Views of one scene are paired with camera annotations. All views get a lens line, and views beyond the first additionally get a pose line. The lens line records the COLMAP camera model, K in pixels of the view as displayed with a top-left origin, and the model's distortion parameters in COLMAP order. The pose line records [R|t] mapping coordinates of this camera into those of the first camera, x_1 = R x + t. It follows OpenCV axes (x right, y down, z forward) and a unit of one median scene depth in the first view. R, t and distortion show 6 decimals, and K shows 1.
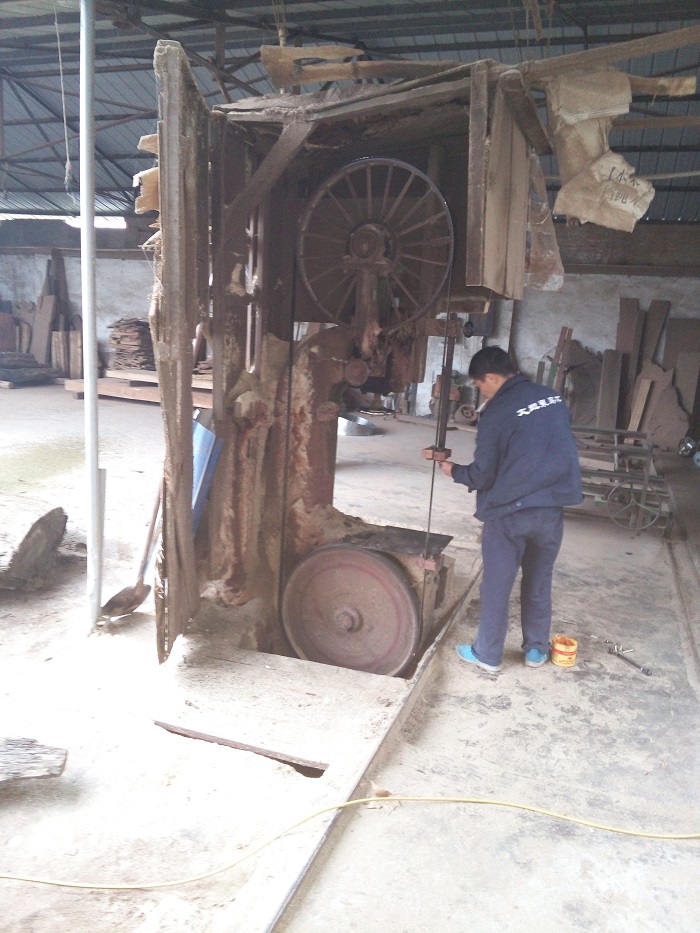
lens RADIAL K [[698.3, 0, 350.0], [0, 698.3, 466.6], [0, 0, 1]] dist [-0.013996, -0.008342]
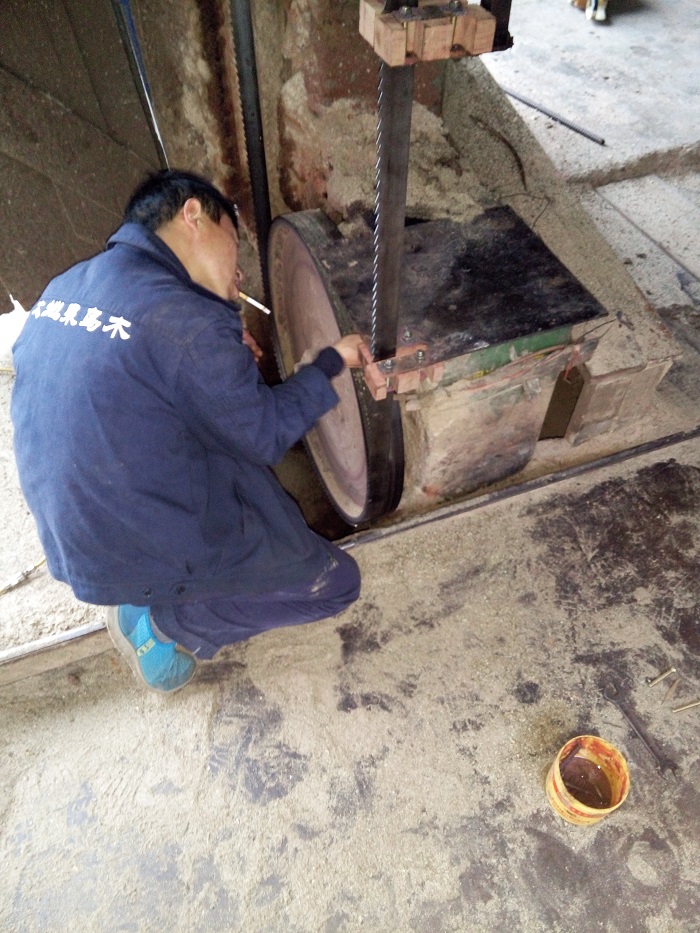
lens RADIAL K [[698.3, 0, 351.5], [0, 698.3, 470.3], [0, 0, 1]] dist [-0.013996, -0.008342]
pose [[0.657755, 0.552346, -0.512125, 0.290192], [-0.102491, 0.739210, 0.665631, -0.057451], [0.746227, -0.385334, 0.542829, 0.711709]]
